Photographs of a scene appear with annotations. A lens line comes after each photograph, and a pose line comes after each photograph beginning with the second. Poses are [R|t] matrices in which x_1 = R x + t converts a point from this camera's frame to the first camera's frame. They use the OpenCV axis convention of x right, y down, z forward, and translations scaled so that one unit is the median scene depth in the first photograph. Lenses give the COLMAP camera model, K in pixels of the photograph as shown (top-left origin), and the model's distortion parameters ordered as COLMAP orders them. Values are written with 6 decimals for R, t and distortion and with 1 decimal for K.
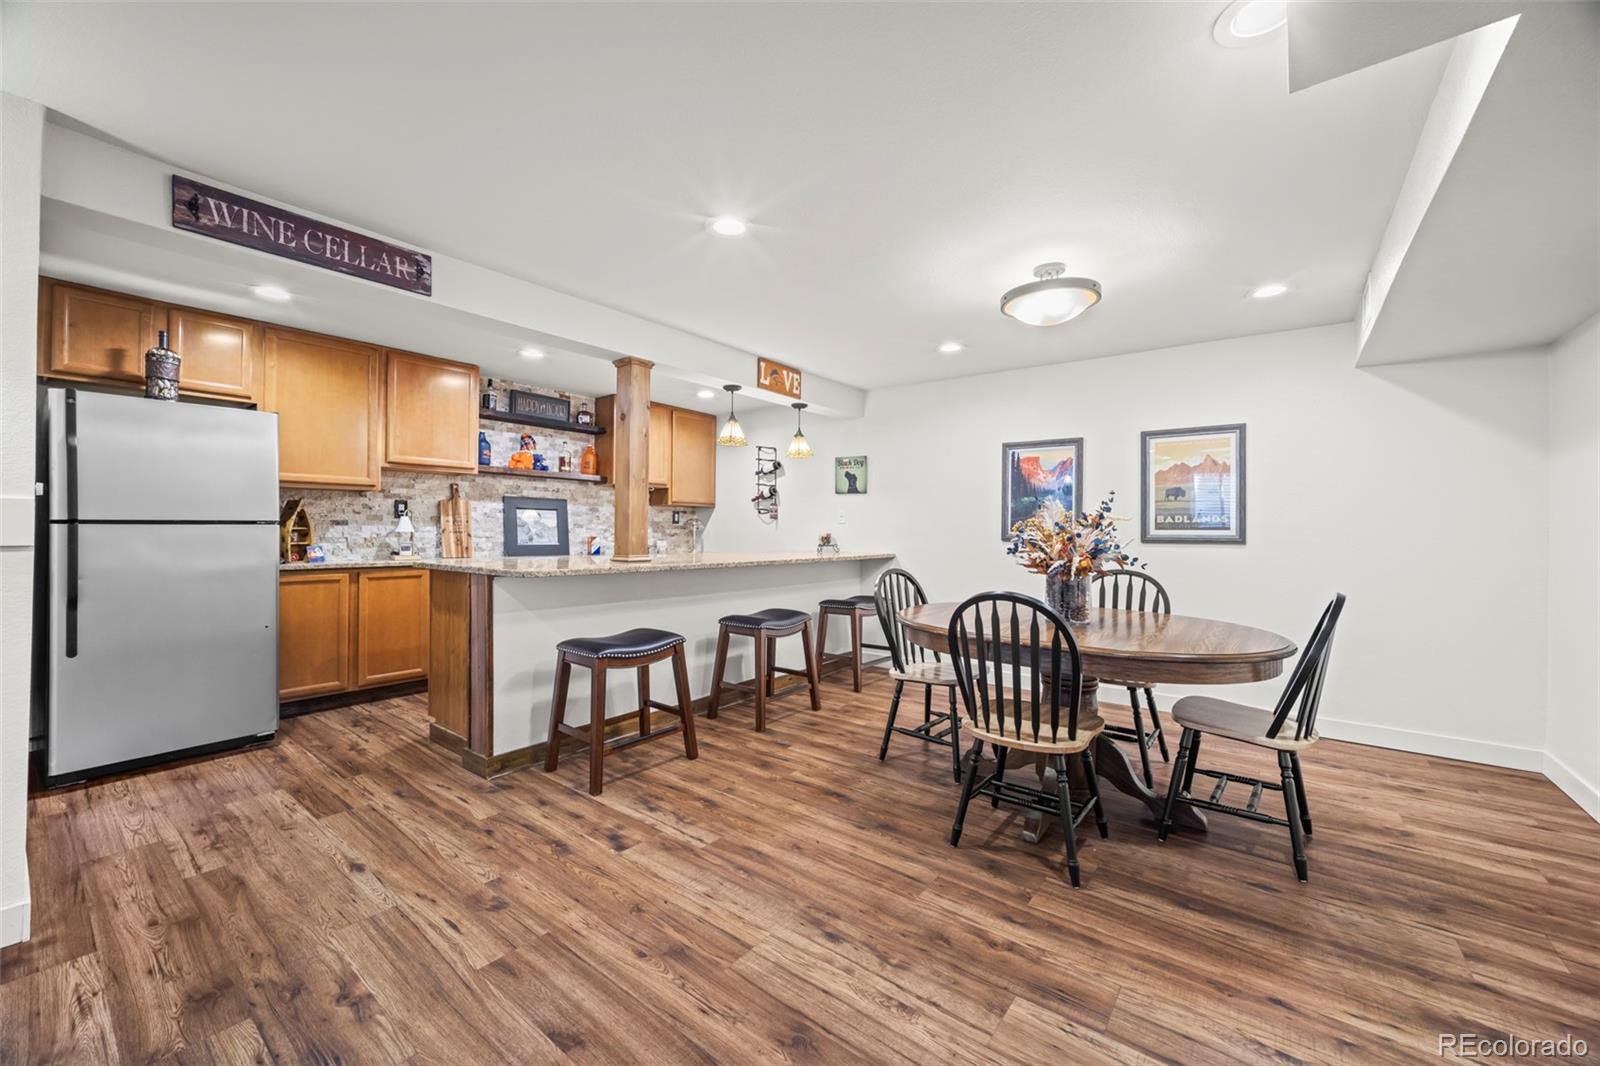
lens RADIAL K [[629.7, 0, 814.6], [0, 629.7, 528.4], [0, 0, 1]] dist [-0.026727, 0.009401]
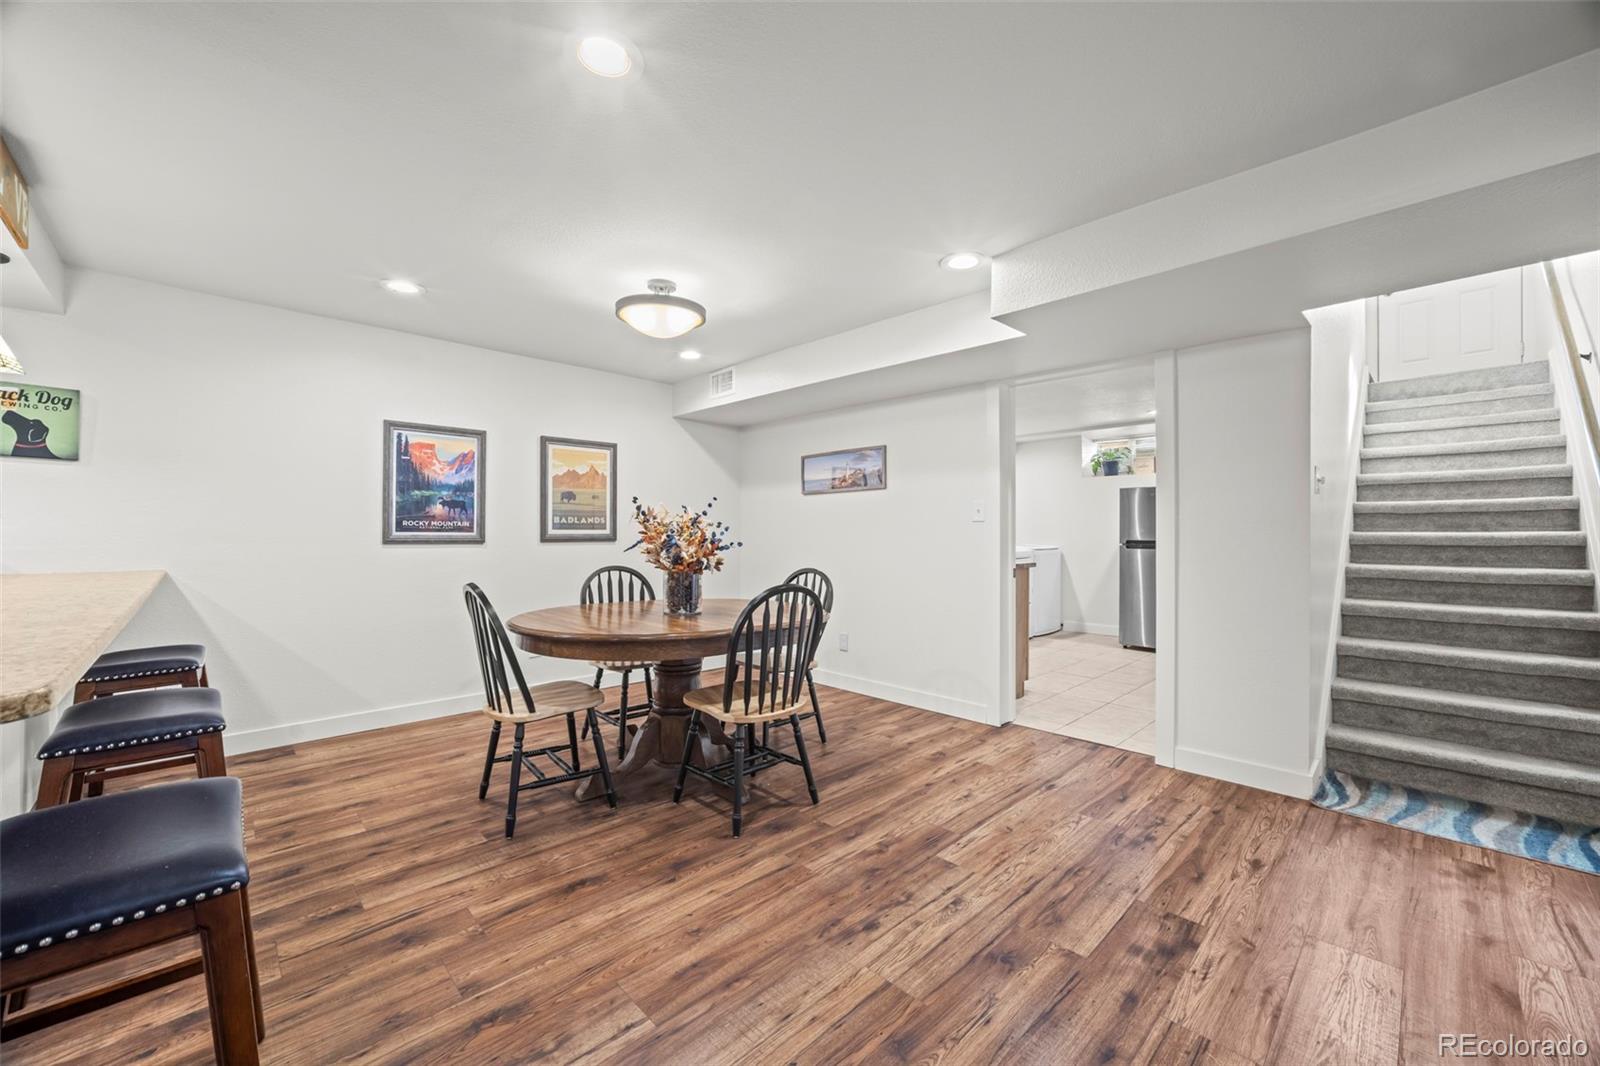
lens RADIAL K [[612.8, 0, 800.0], [0, 612.8, 533.0], [0, 0, 1]] dist [-0.016570, 0.002221]
pose [[0.157493, -0.006924, 0.987496, -0.433766], [-0.003035, 0.999967, 0.007495, -0.000972], [-0.987515, -0.004178, 0.157467, 0.425608]]
